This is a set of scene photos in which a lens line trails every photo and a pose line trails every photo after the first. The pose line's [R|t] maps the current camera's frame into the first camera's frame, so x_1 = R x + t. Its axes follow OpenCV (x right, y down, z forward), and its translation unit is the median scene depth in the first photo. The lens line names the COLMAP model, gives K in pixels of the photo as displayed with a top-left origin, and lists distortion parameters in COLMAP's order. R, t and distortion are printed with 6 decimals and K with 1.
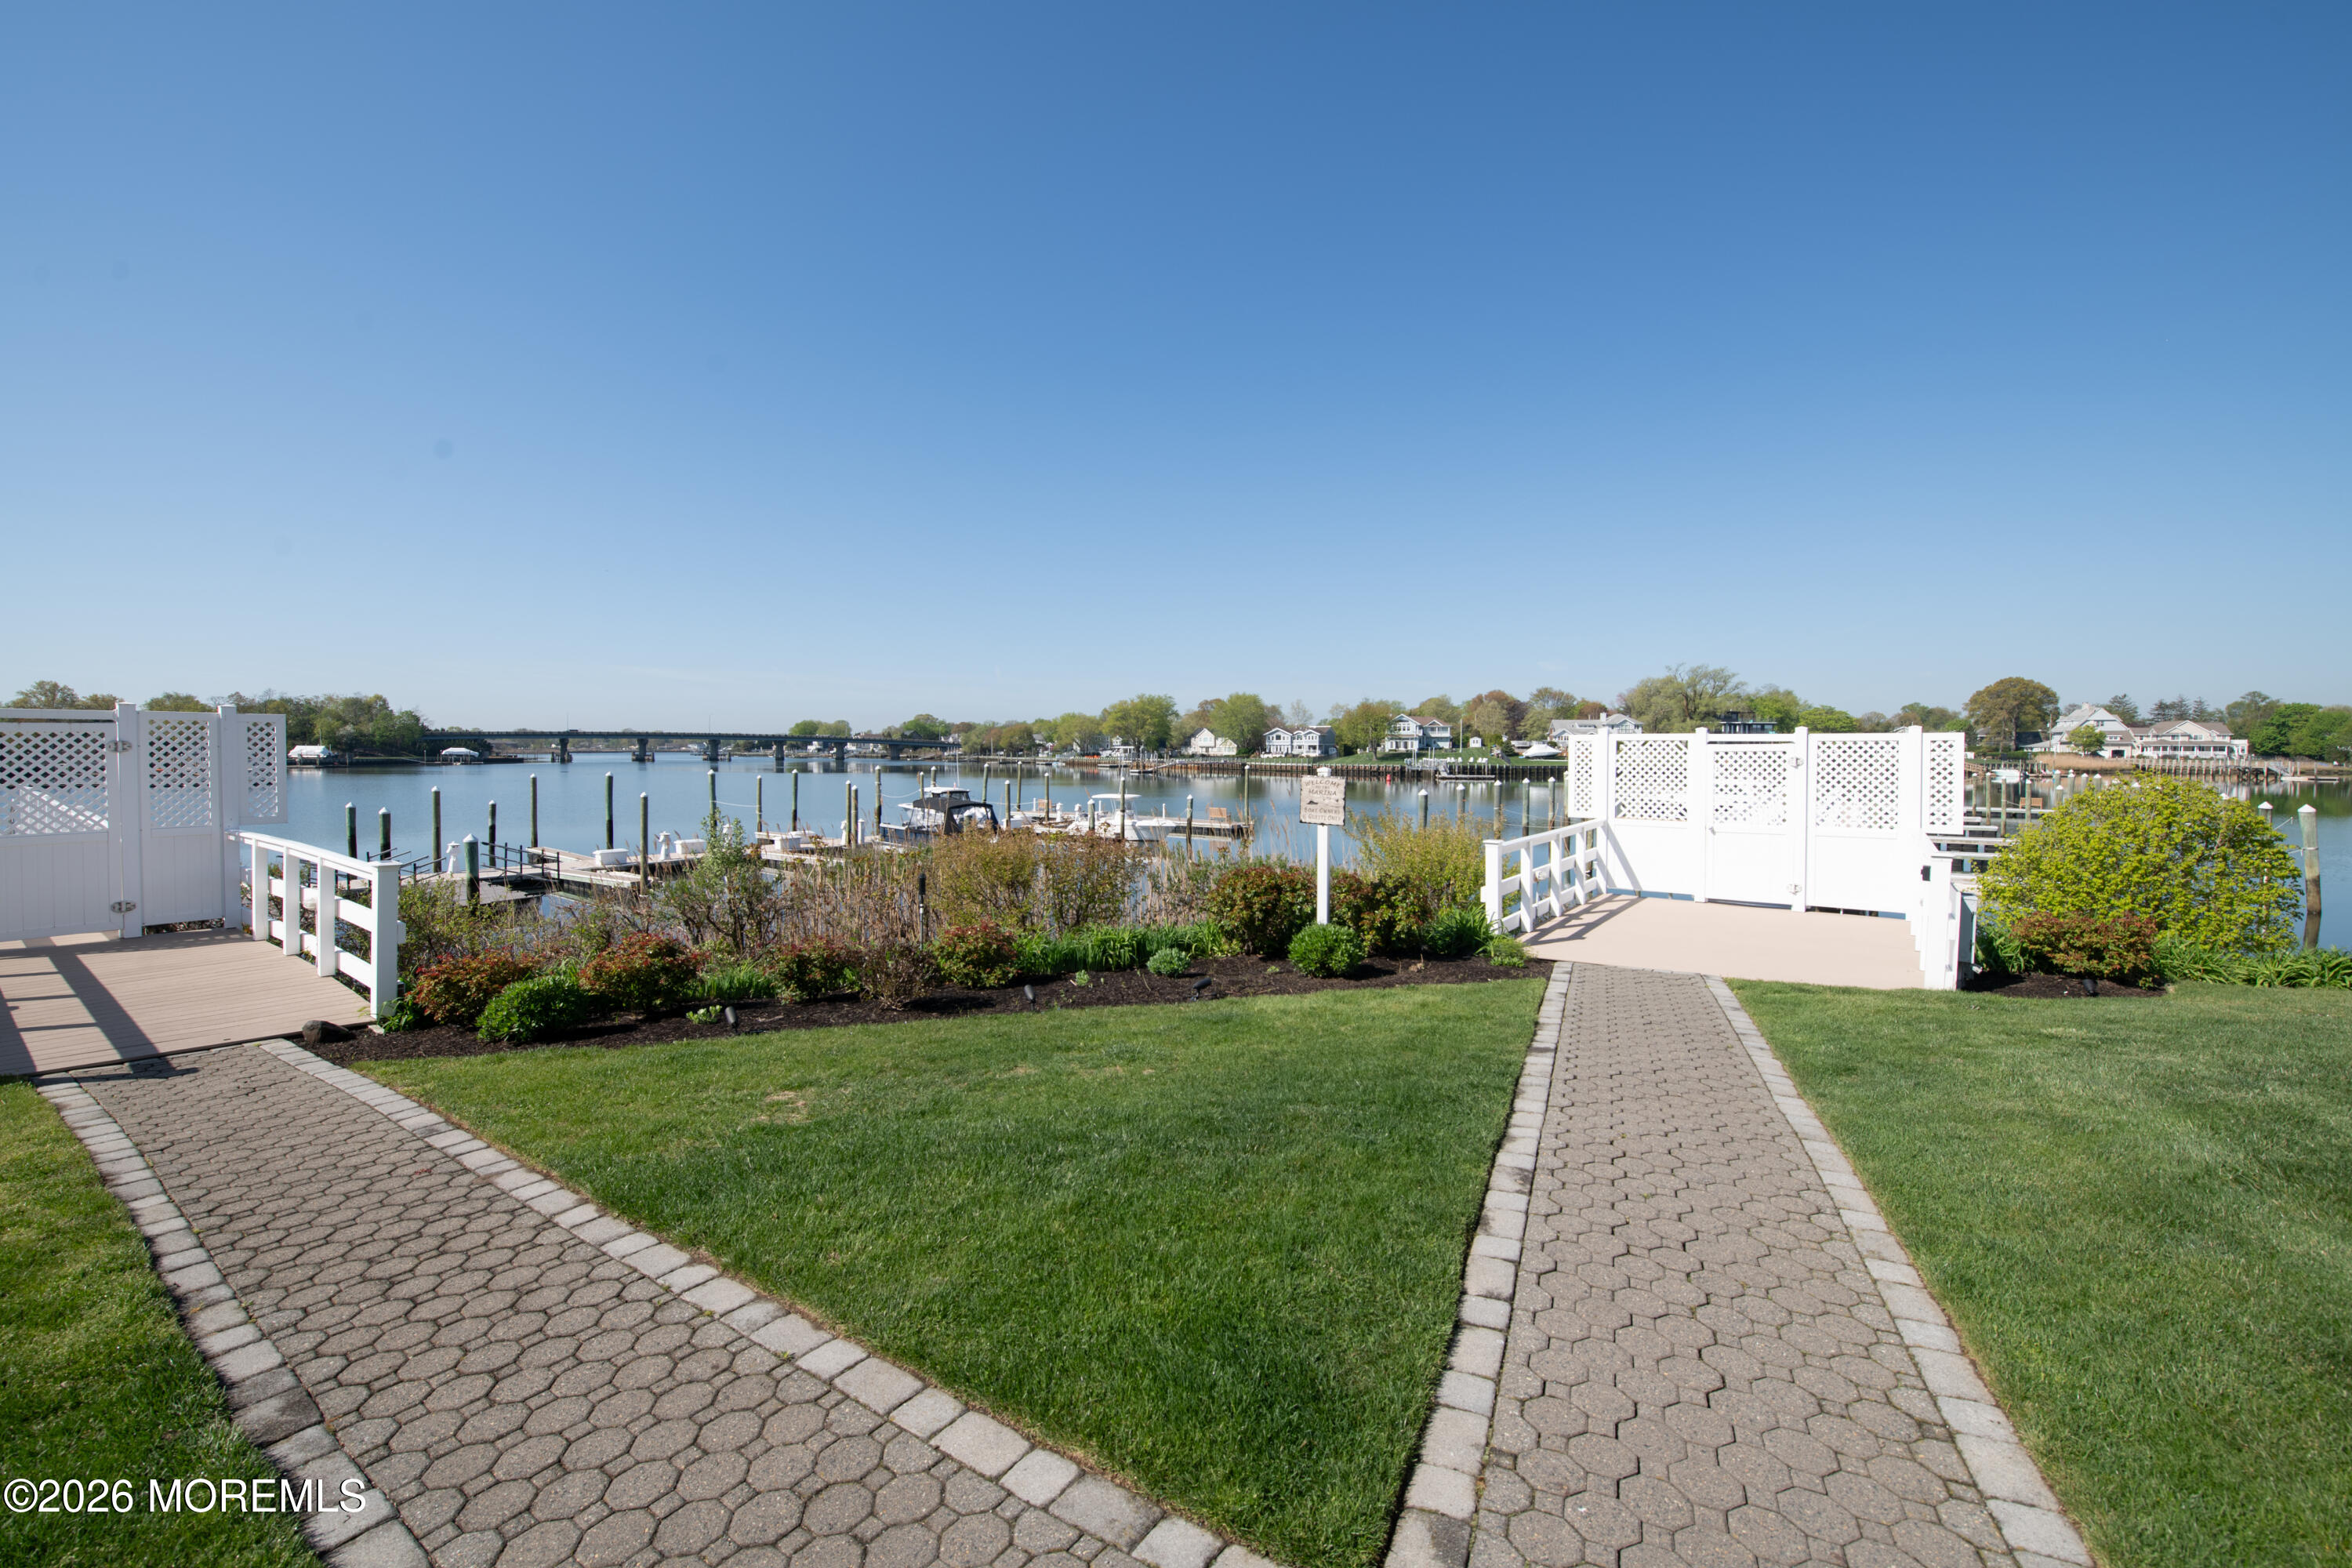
lens RADIAL K [[942.0, 0, 1174.0], [0, 942.0, 772.2], [0, 0, 1]] dist [-0.013006, -0.002903]
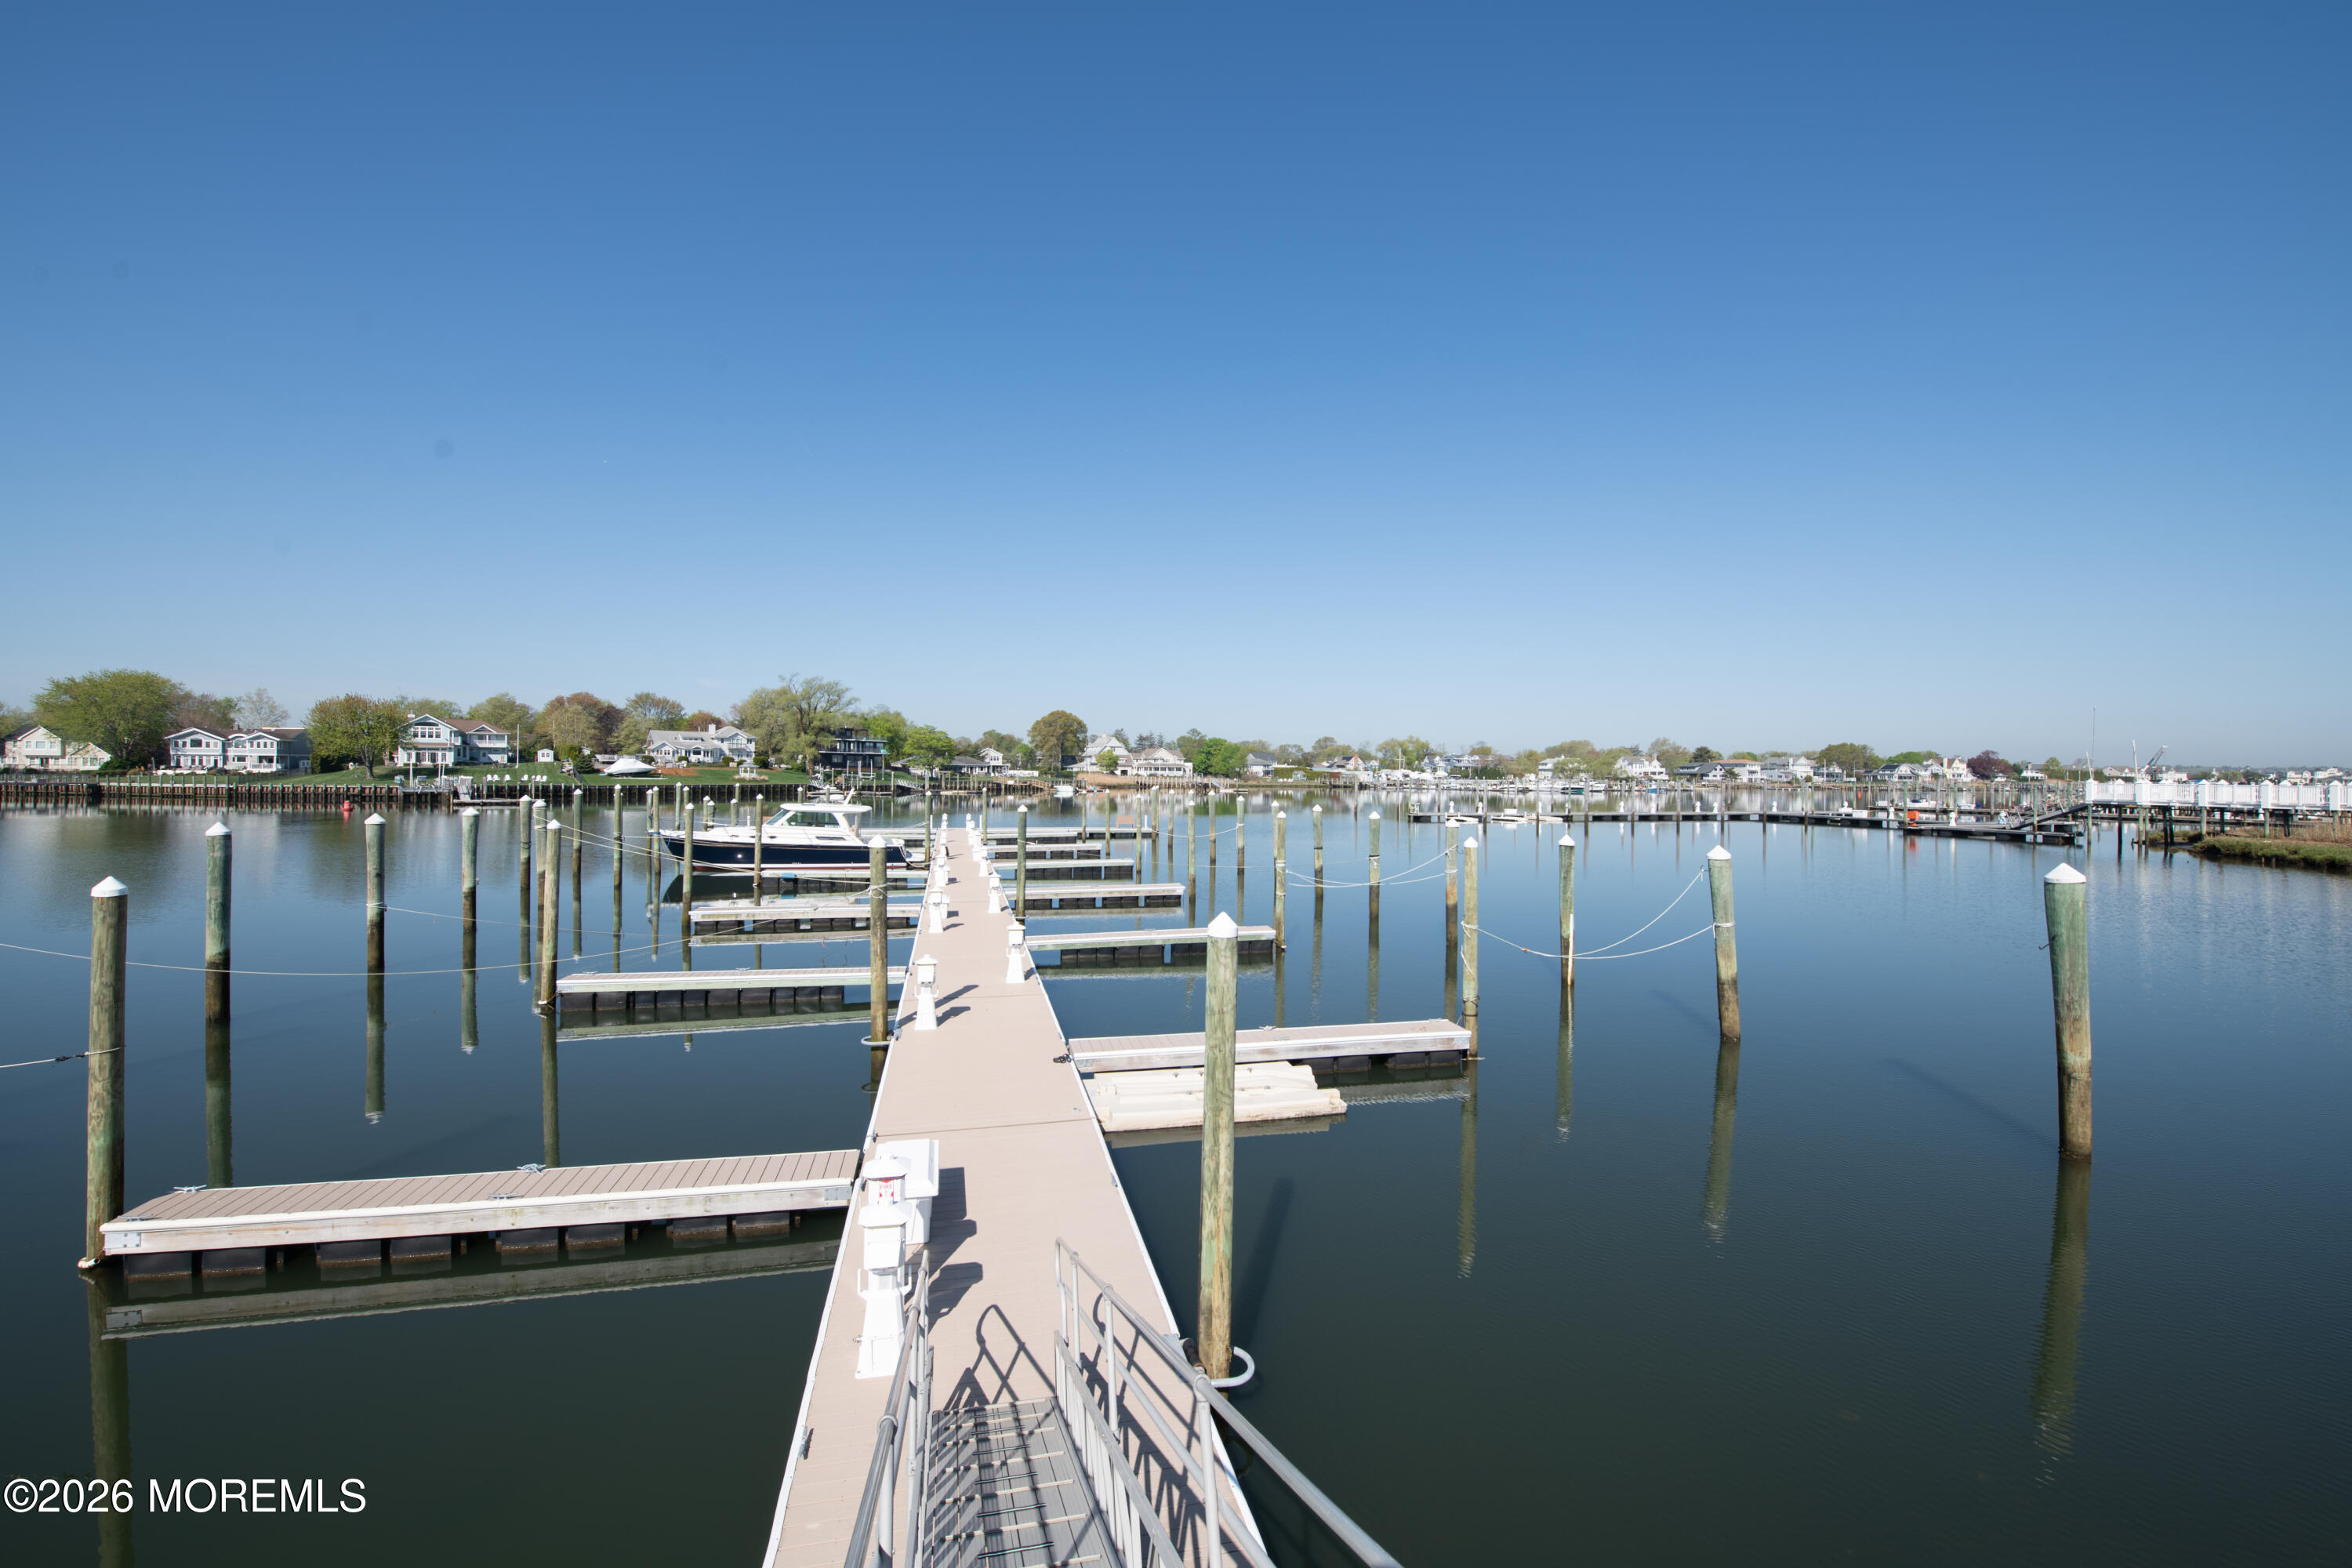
lens RADIAL K [[942.0, 0, 1174.0], [0, 942.0, 772.2], [0, 0, 1]] dist [-0.013006, -0.002903]
pose [[0.648211, 0.003721, 0.761452, 0.060054], [0.011699, 0.999821, -0.014845, -0.000374], [-0.761371, 0.018531, 0.648052, 0.090337]]
